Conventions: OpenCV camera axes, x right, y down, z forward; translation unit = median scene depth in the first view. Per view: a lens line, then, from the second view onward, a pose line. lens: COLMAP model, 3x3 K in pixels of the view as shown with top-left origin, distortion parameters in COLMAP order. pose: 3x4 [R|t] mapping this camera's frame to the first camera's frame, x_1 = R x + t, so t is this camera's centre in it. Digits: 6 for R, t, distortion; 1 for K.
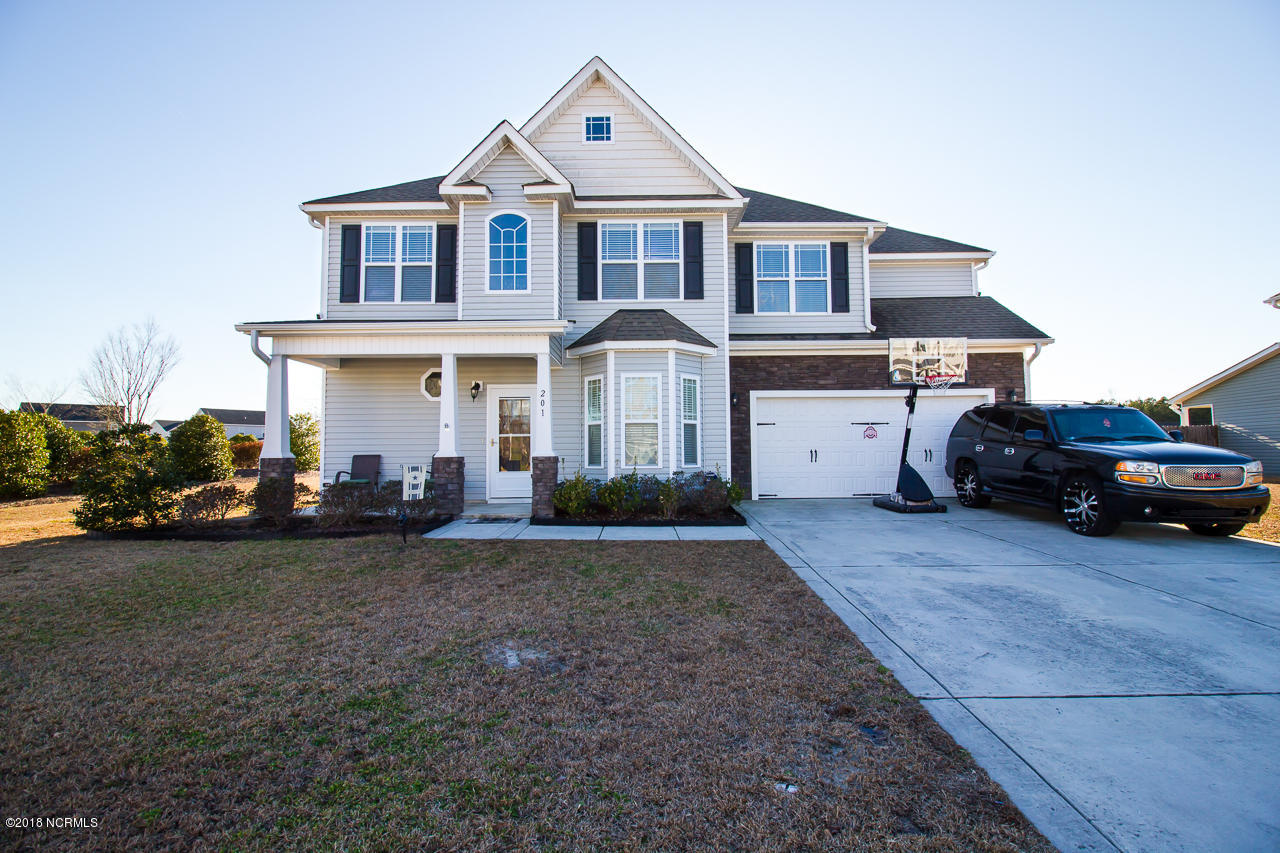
lens RADIAL K [[598.5, 0, 640.7], [0, 598.5, 423.5], [0, 0, 1]] dist [0.001014, -0.000398]
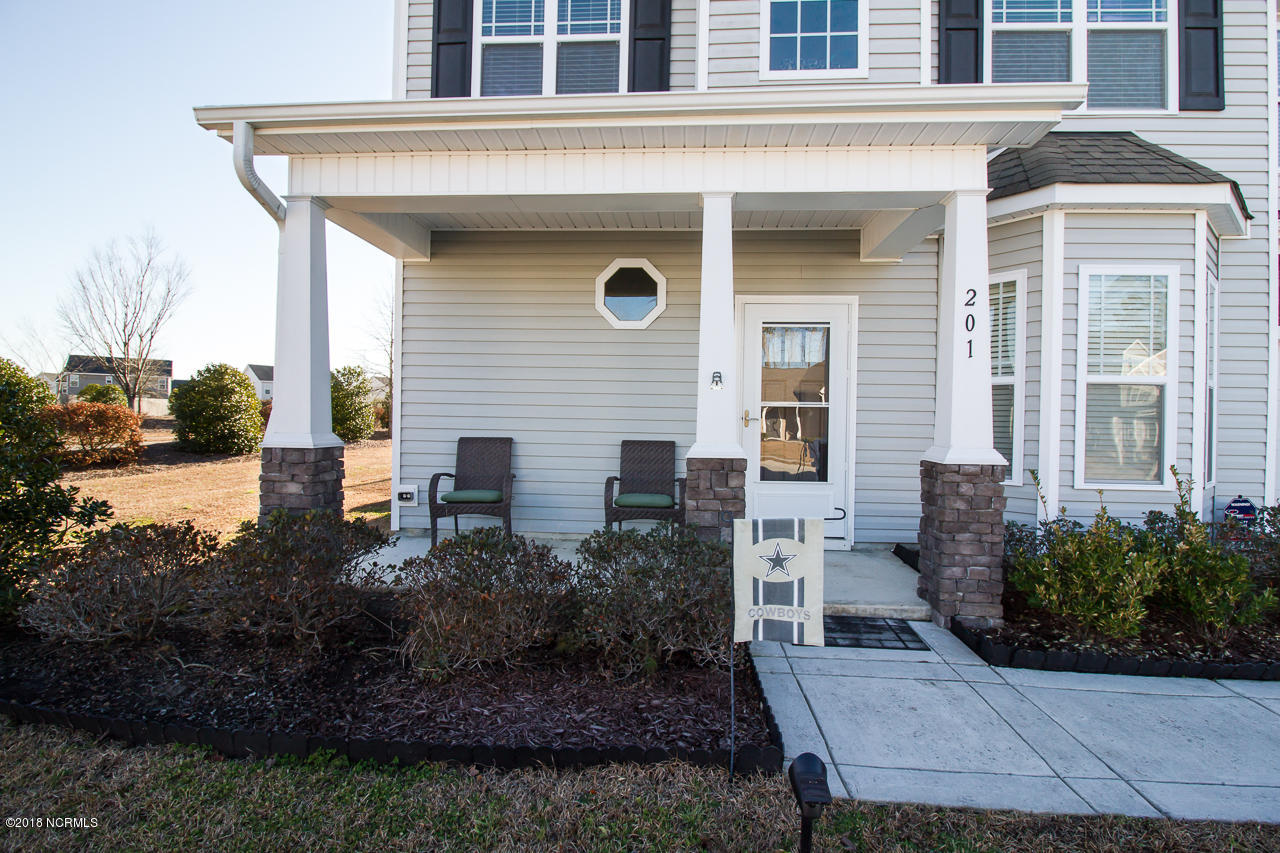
lens RADIAL K [[601.2, 0, 640.0], [0, 601.2, 426.5], [0, 0, 1]] dist [0.000802, -0.005919]
pose [[0.997639, 0.026170, -0.063490, -0.297887], [-0.022296, 0.997890, 0.060971, 0.010879], [0.064951, -0.059412, 0.996118, 0.515709]]
